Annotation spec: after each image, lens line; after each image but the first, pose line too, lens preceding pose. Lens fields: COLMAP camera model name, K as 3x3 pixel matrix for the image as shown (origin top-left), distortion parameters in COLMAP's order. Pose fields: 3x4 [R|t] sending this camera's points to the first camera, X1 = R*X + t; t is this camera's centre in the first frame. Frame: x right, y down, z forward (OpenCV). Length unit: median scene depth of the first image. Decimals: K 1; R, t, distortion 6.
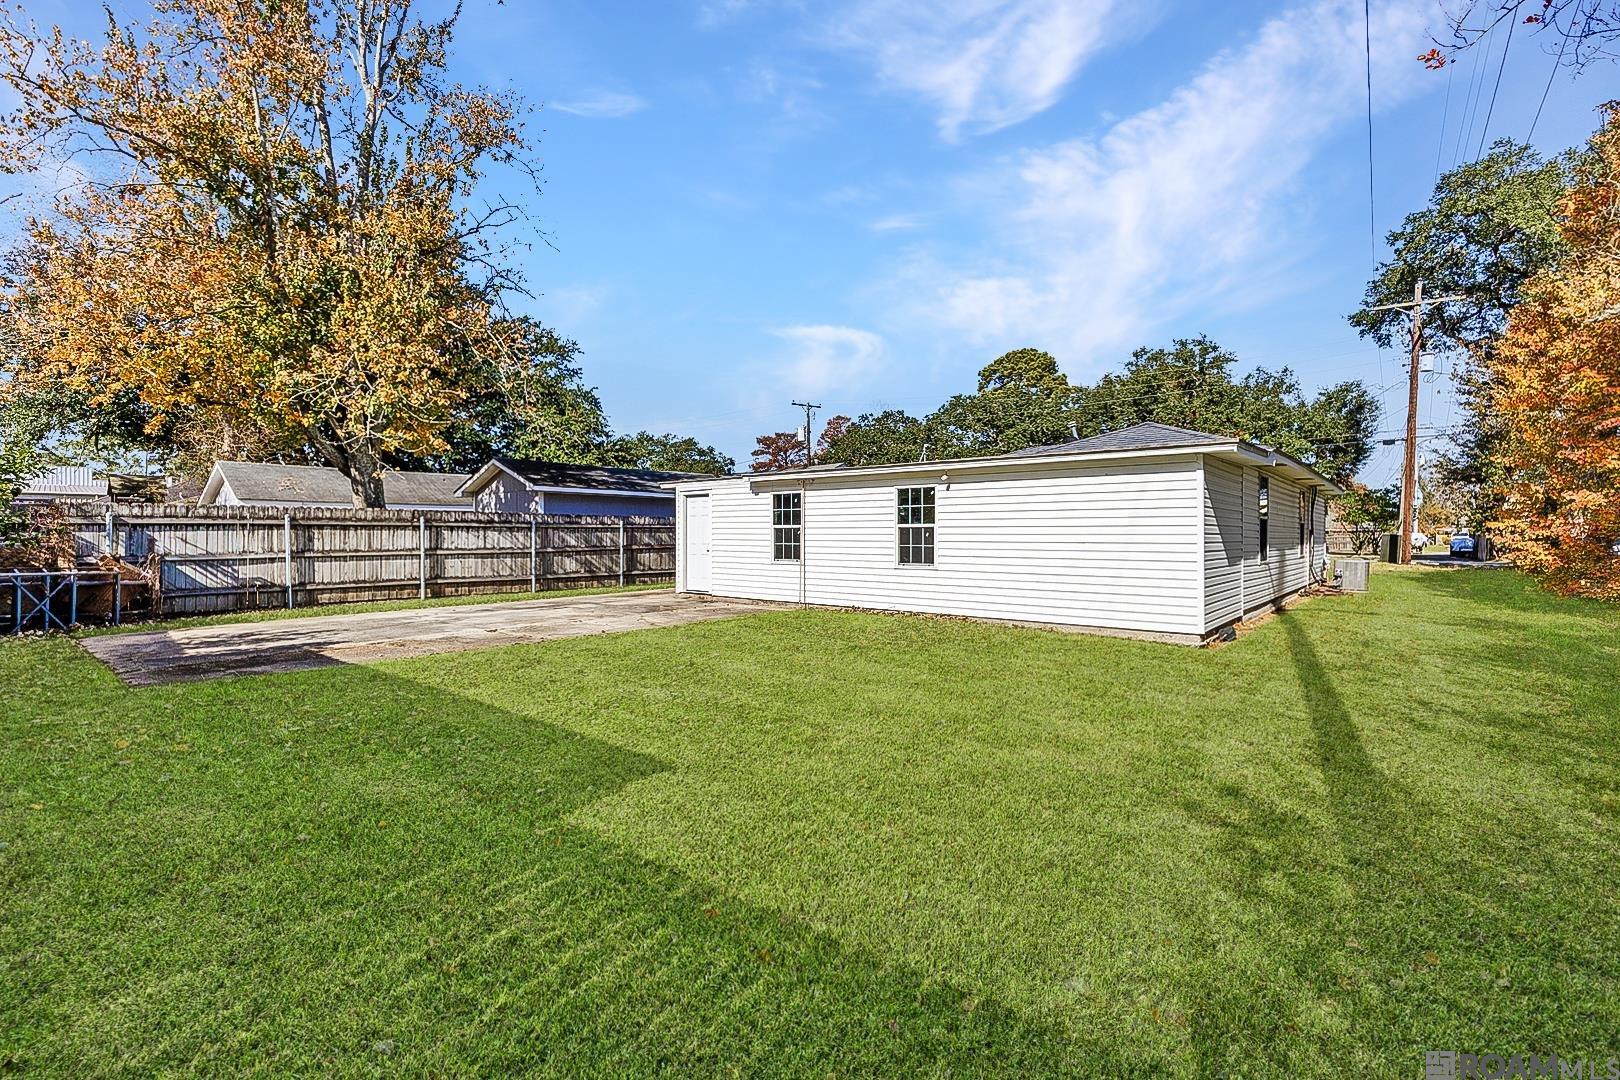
lens RADIAL K [[688.0, 0, 814.0], [0, 688.0, 540.0], [0, 0, 1]] dist [-0.025545, -0.000131]
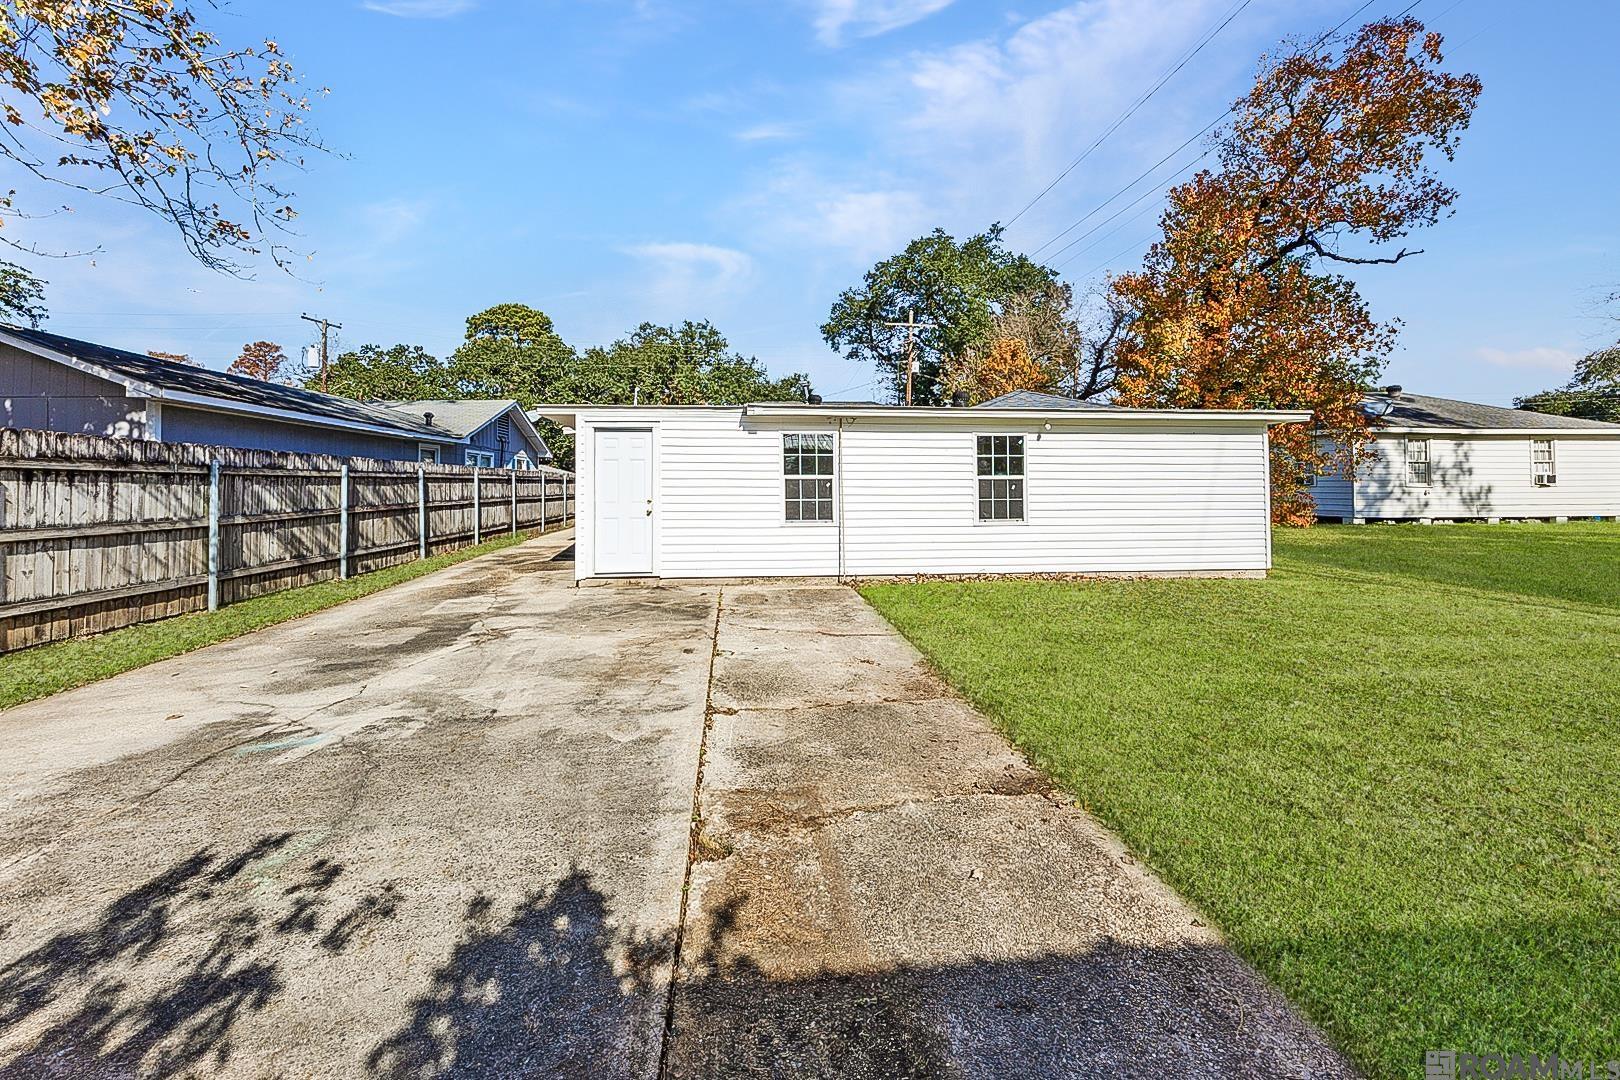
lens RADIAL K [[634.7, 0, 790.1], [0, 634.7, 481.5], [0, 0, 1]] dist [-0.009833, 0.000096]
pose [[0.716657, 0.003396, 0.697418, -0.448694], [0.008149, 0.999879, -0.013242, -0.004775], [-0.697379, 0.015173, 0.716542, 0.420297]]
